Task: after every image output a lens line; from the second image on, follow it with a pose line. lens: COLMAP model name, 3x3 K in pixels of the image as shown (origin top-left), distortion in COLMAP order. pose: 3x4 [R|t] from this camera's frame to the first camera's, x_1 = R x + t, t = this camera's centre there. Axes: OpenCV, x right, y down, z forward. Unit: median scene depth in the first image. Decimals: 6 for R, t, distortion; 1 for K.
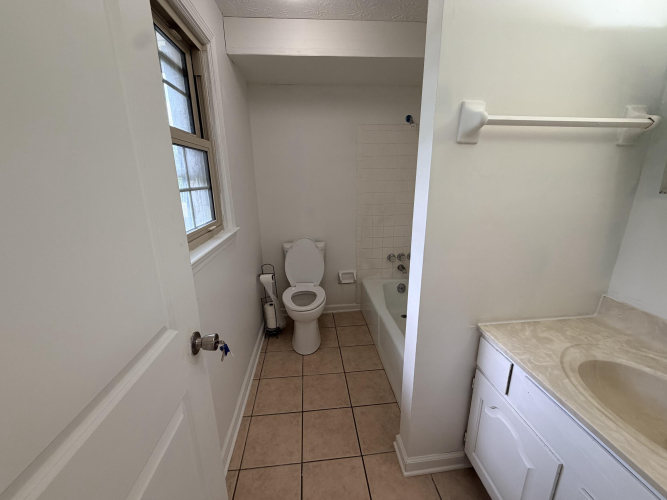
lens RADIAL K [[266.6, 0, 333.5], [0, 266.6, 250.0], [0, 0, 1]] dist [-0.001101, 0.000363]
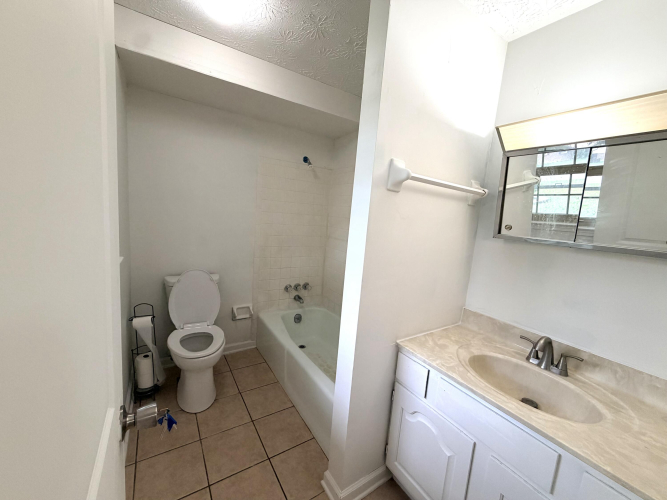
lens RADIAL K [[266.6, 0, 333.5], [0, 266.6, 250.0], [0, 0, 1]] dist [-0.001101, 0.000363]
pose [[0.883359, 0.021276, 0.468214, -0.167312], [0.032867, 0.993698, -0.107164, -0.002319], [-0.467543, 0.110053, 0.877093, 0.037584]]
